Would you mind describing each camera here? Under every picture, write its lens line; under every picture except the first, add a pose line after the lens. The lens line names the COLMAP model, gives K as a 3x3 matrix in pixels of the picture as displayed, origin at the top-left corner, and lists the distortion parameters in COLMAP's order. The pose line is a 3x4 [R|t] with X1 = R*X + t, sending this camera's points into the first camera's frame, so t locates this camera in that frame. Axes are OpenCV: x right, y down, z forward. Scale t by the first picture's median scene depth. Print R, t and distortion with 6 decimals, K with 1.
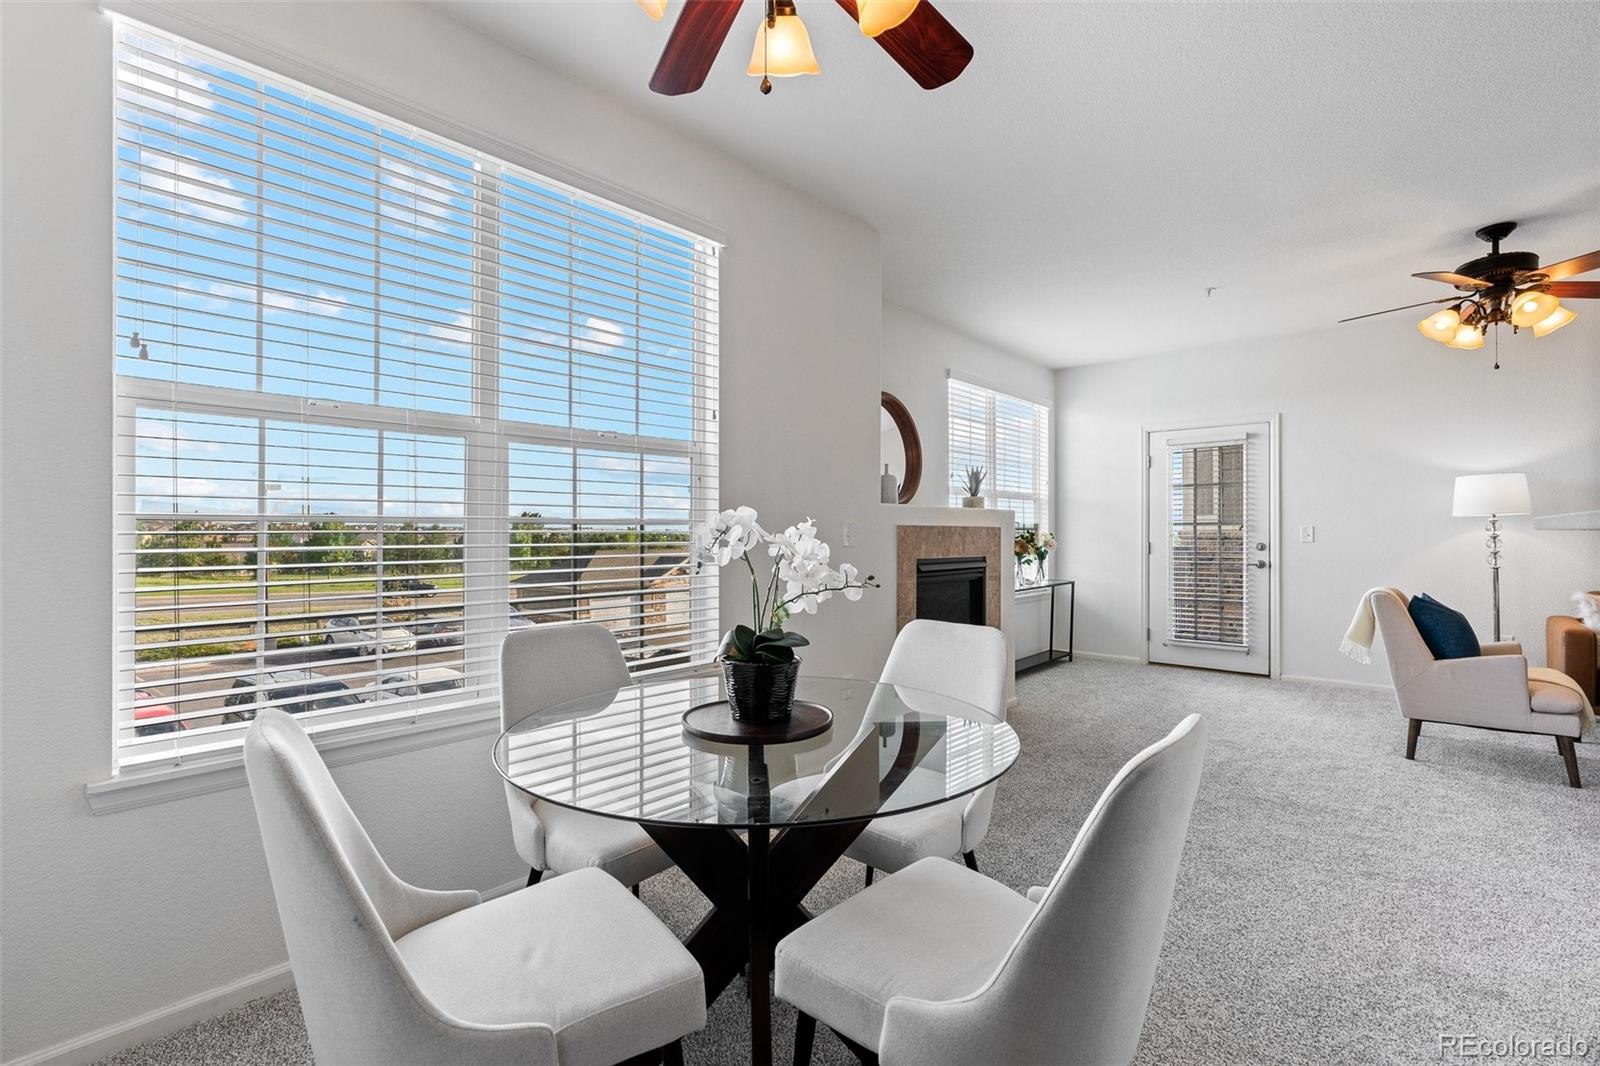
lens RADIAL K [[732.6, 0, 802.6], [0, 732.6, 537.3], [0, 0, 1]] dist [-0.021711, 0.006274]
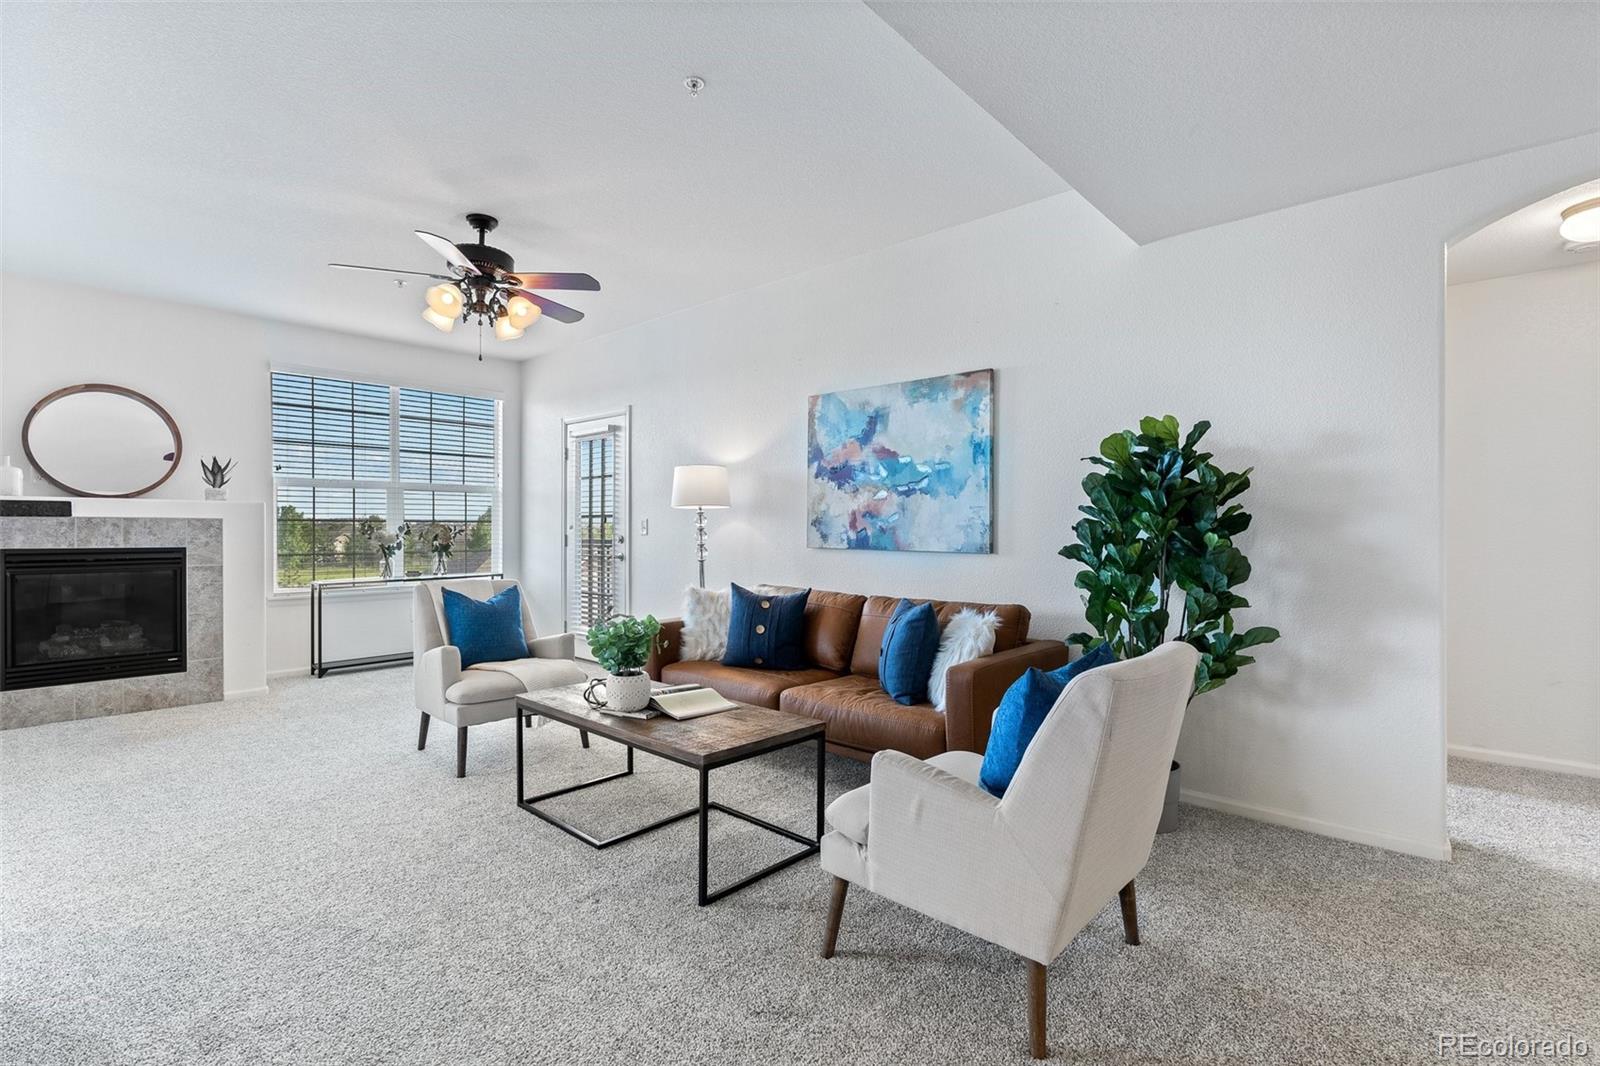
lens RADIAL K [[732.6, 0, 811.5], [0, 732.6, 535.8], [0, 0, 1]] dist [-0.021711, 0.006274]
pose [[0.999859, 0.004158, 0.016278, 1.368083], [-0.004297, 0.999954, 0.008551, -0.001691], [-0.016242, -0.008619, 0.999831, -0.016652]]
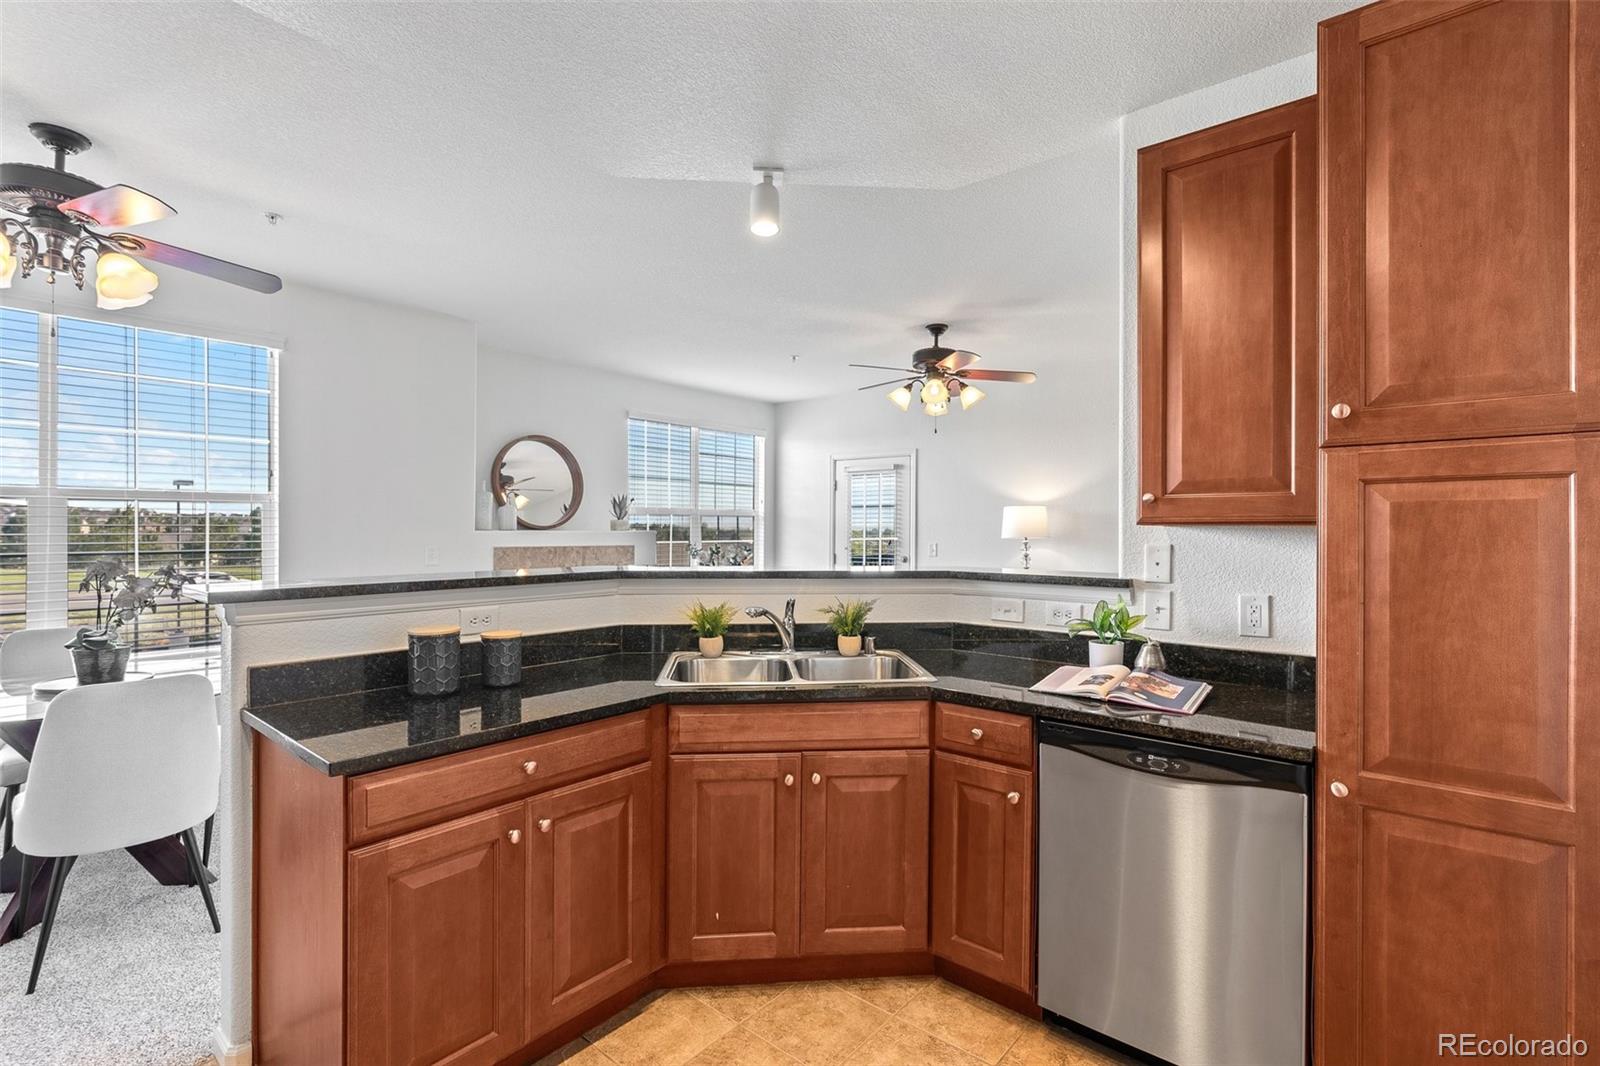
lens RADIAL K [[732.6, 0, 804.0], [0, 732.6, 537.9], [0, 0, 1]] dist [-0.021711, 0.006274]
pose [[0.999409, 0.007790, 0.033482, 0.660558], [-0.008175, 0.999902, 0.011370, -0.053736], [-0.033390, -0.011637, 0.999375, -0.325294]]
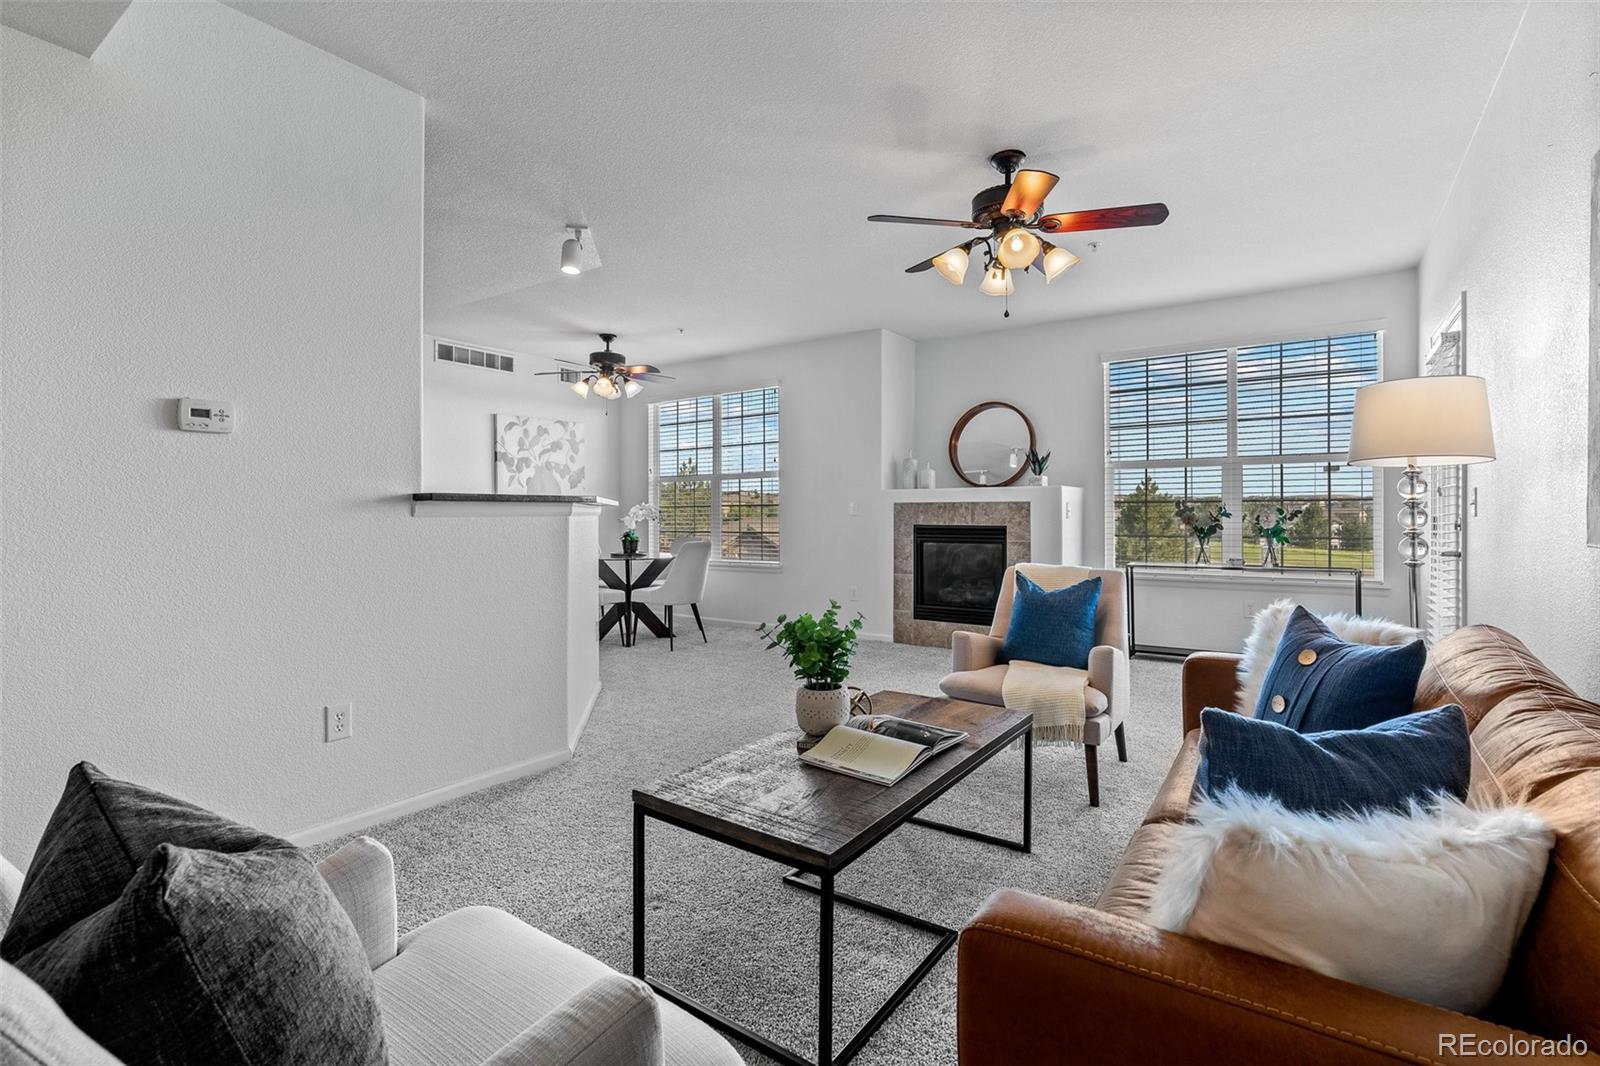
lens RADIAL K [[732.6, 0, 808.7], [0, 732.6, 519.0], [0, 0, 1]] dist [-0.021711, 0.006274]
pose [[0.142518, 0.008304, -0.989757, 1.767748], [0.005023, 0.999946, 0.009113, 0.003102], [0.989779, -0.006270, 0.142469, 0.614527]]
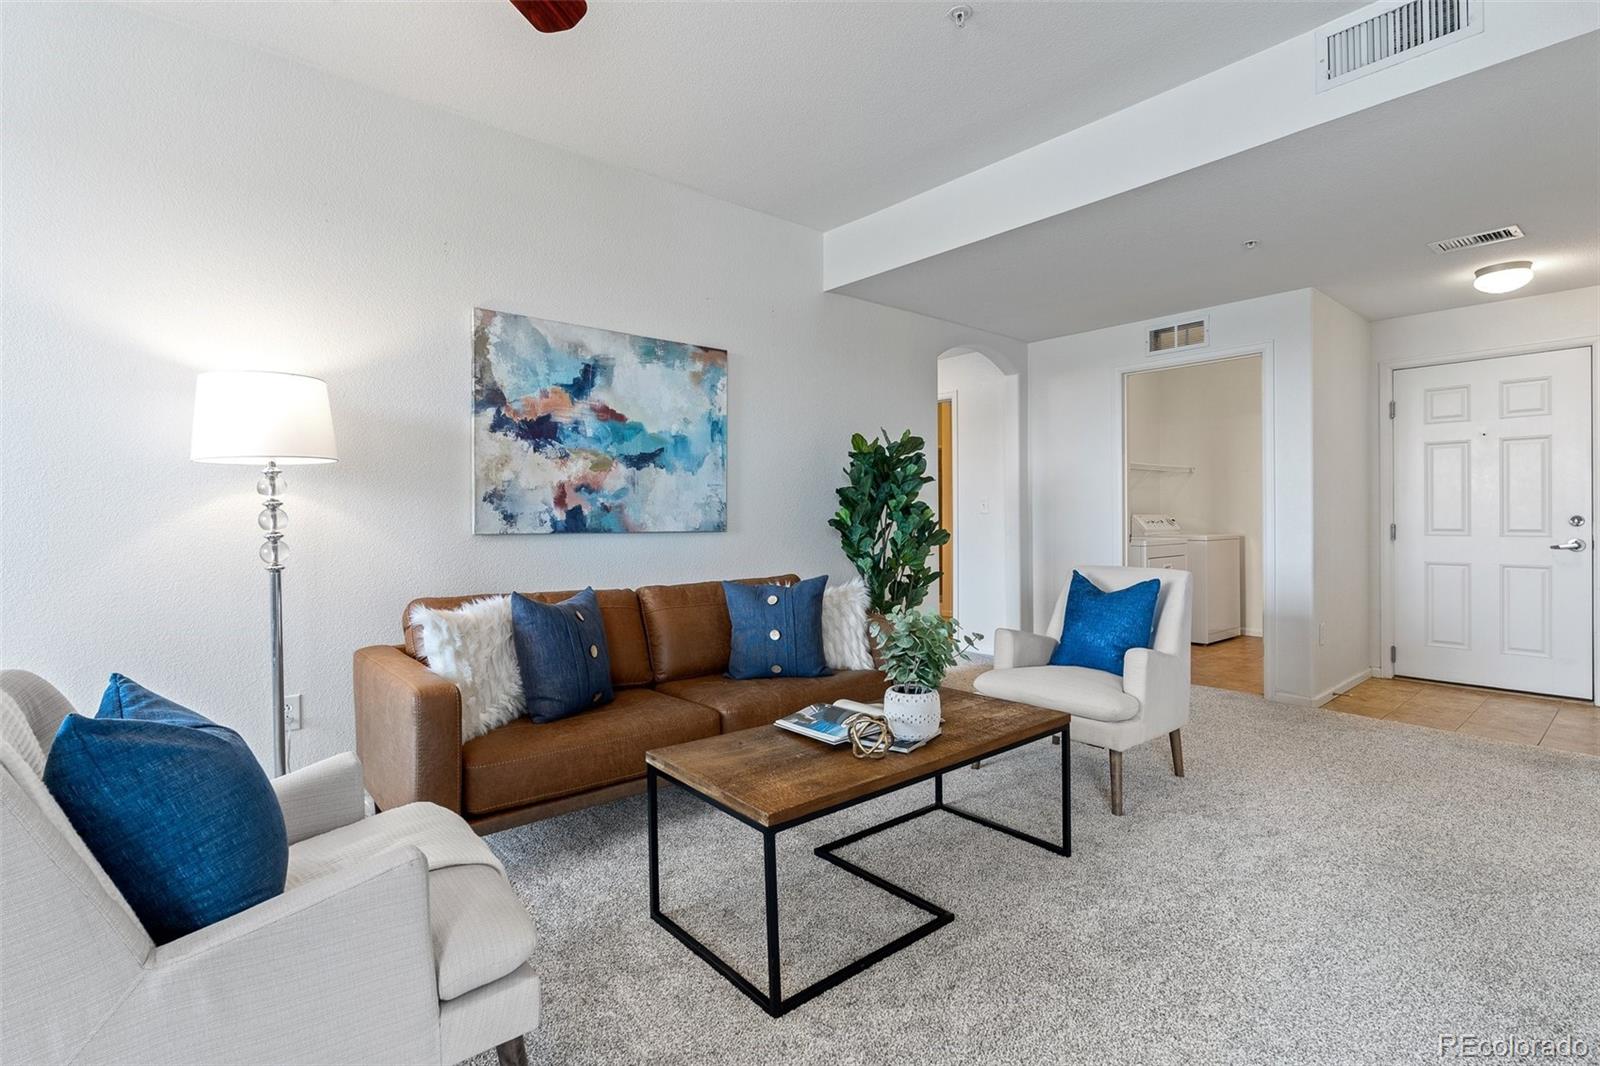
lens RADIAL K [[732.6, 0, 798.1], [0, 732.6, 527.8], [0, 0, 1]] dist [-0.021711, 0.006274]
pose [[0.129126, -0.012466, 0.991550, 0.643231], [0.007283, 0.999906, 0.011622, 0.013804], [-0.991601, 0.005721, 0.129205, 0.727215]]
